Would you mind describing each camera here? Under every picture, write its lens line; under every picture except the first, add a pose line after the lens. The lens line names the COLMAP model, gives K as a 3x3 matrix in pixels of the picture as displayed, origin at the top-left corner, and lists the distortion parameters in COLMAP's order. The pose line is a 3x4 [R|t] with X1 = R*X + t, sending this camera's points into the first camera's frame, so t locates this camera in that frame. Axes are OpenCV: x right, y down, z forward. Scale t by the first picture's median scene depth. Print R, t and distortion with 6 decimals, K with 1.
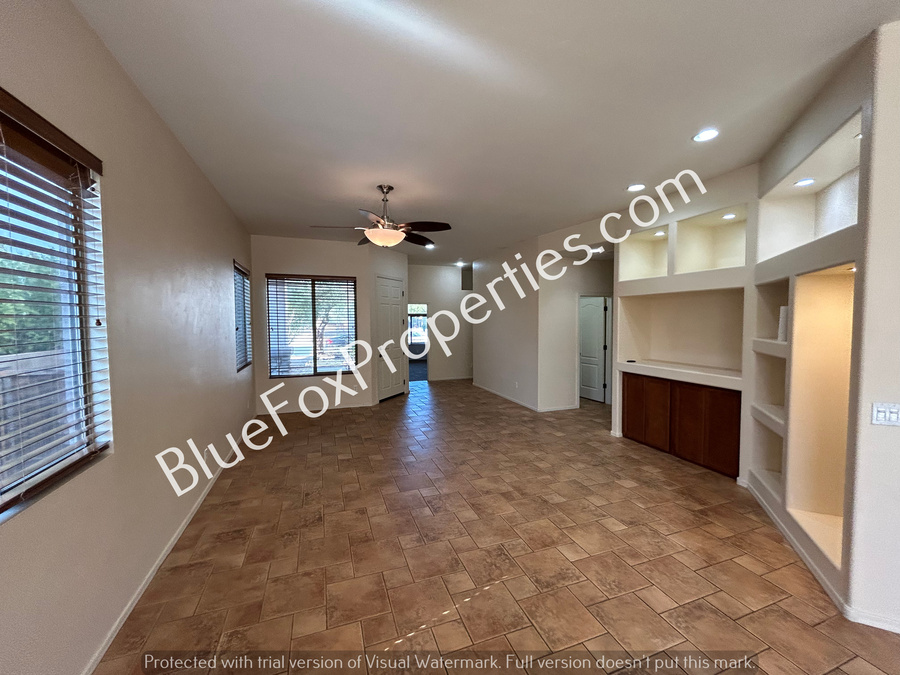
lens RADIAL K [[357.8, 0, 446.9], [0, 357.8, 336.1], [0, 0, 1]] dist [-0.005773, 0.000330]
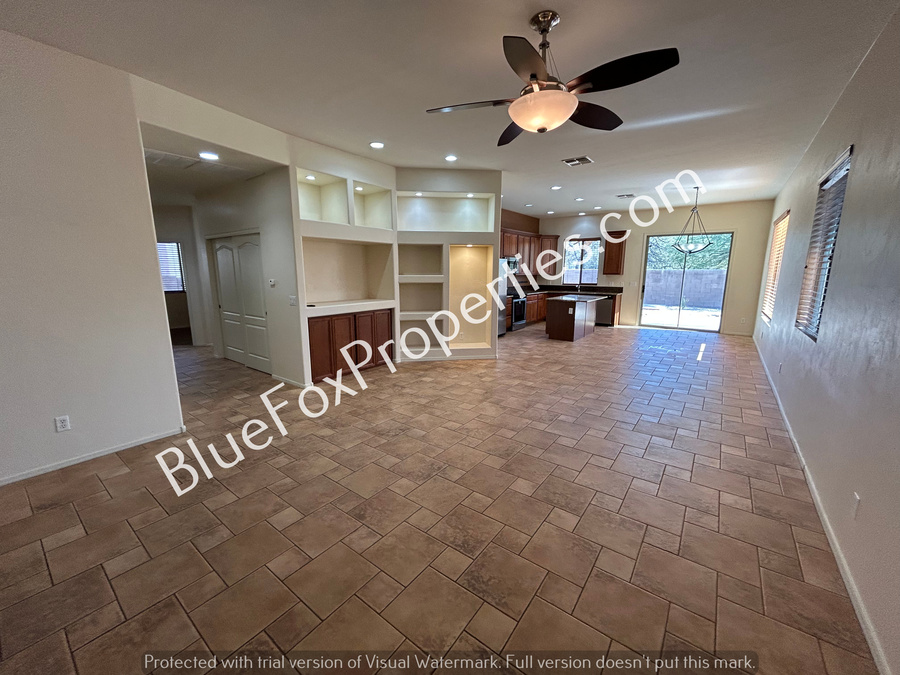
lens RADIAL K [[357.8, 0, 448.4], [0, 357.8, 338.2], [0, 0, 1]] dist [-0.005773, 0.000330]
pose [[-0.539226, -0.153561, 0.828043, -0.712092], [0.042141, 0.977083, 0.208643, -0.045101], [-0.841106, 0.147400, -0.520397, 1.668675]]
